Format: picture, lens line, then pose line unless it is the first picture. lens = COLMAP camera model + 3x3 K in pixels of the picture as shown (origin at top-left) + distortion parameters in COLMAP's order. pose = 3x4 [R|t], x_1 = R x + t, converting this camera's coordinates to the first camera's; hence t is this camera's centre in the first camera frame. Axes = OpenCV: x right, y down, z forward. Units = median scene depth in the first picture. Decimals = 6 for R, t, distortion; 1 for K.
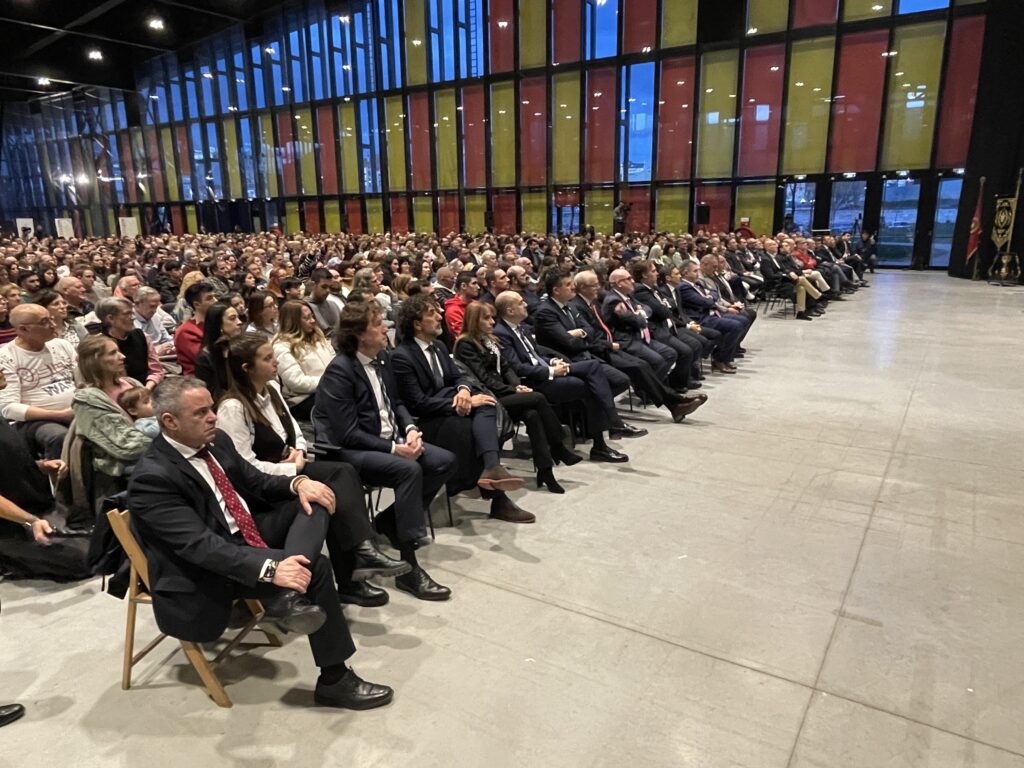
lens RADIAL K [[697.8, 0, 512.0], [0, 697.8, 384.0], [0, 0, 1]] dist [0.001646, 0.000684]
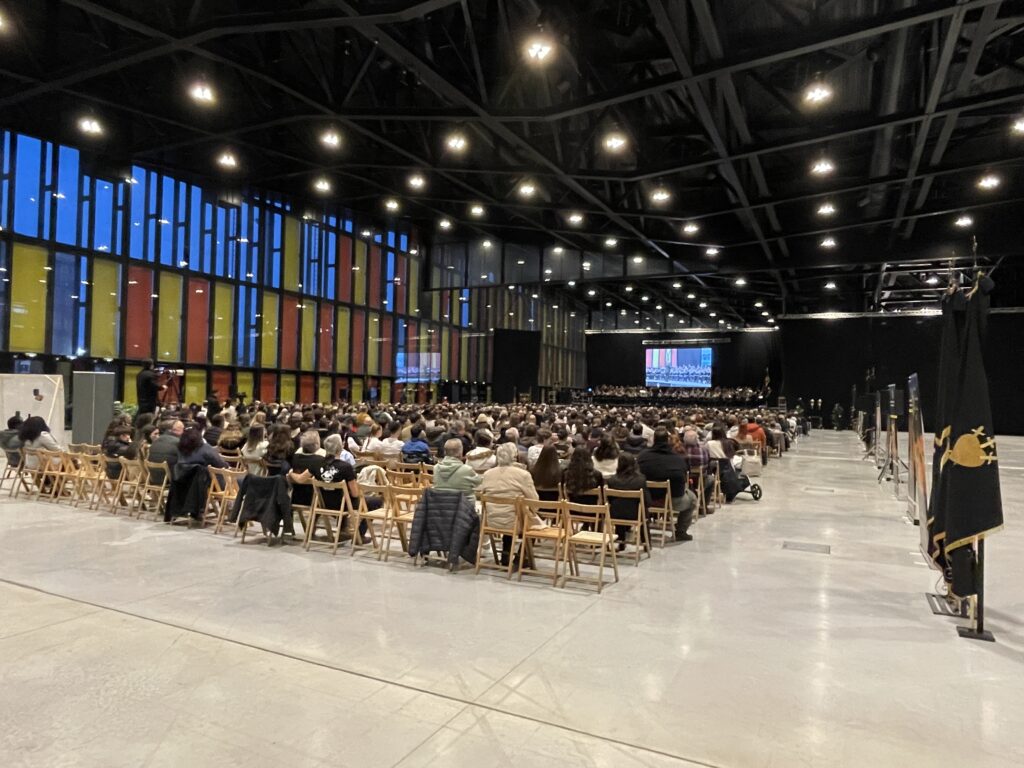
lens RADIAL K [[660.5, 0, 512.0], [0, 660.5, 384.0], [0, 0, 1]] dist [-0.001900, -0.000397]
pose [[-0.101529, 0.034029, 0.994250, -1.359265], [0.211849, 0.977231, -0.011814, -0.160864], [-0.972014, 0.209432, -0.106426, 0.772172]]
